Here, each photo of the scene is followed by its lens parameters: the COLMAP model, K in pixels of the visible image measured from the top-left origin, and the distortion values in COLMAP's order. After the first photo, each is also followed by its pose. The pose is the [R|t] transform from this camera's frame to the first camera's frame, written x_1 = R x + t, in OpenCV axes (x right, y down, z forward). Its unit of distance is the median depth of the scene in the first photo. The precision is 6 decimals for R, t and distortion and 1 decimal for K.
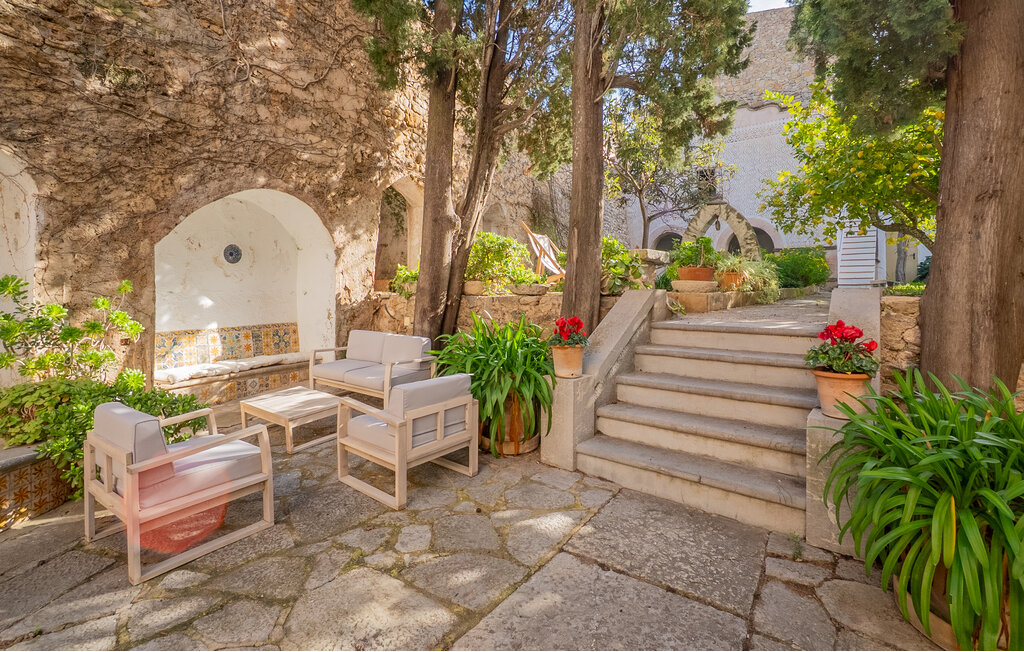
lens RADIAL K [[479.0, 0, 508.3], [0, 479.0, 294.6], [0, 0, 1]] dist [-0.025056, 0.000010]
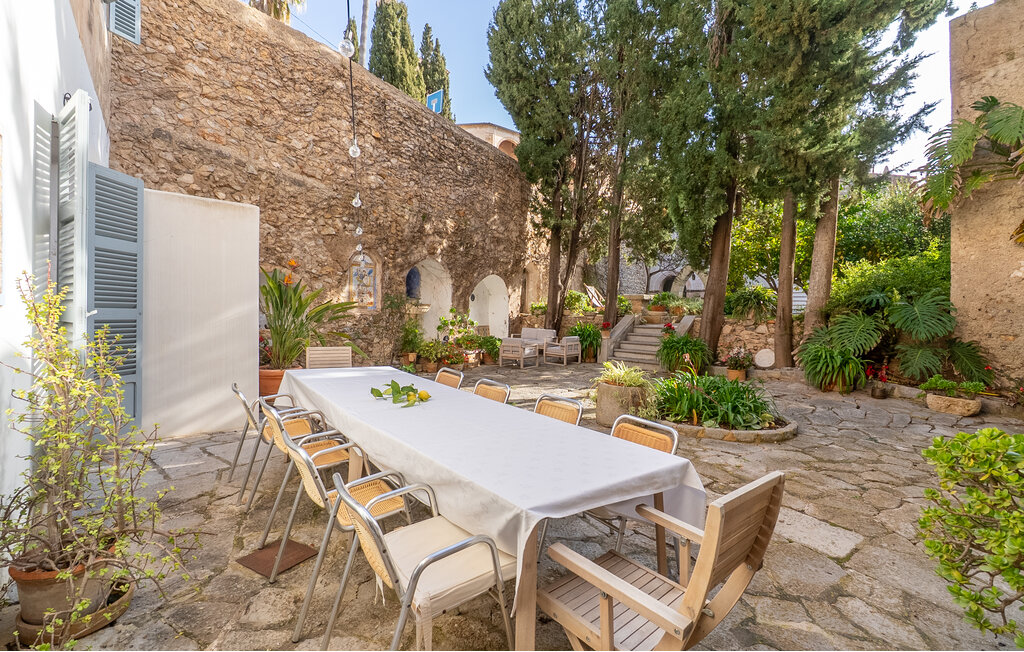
lens RADIAL K [[451.2, 0, 512.3], [0, 451.2, 317.2], [0, 0, 1]] dist [-0.000948, -0.000064]
pose [[0.997635, 0.019623, -0.065877, -0.210205], [-0.019492, 0.999807, 0.002631, 0.008926], [0.065916, -0.001341, 0.997824, -1.437716]]
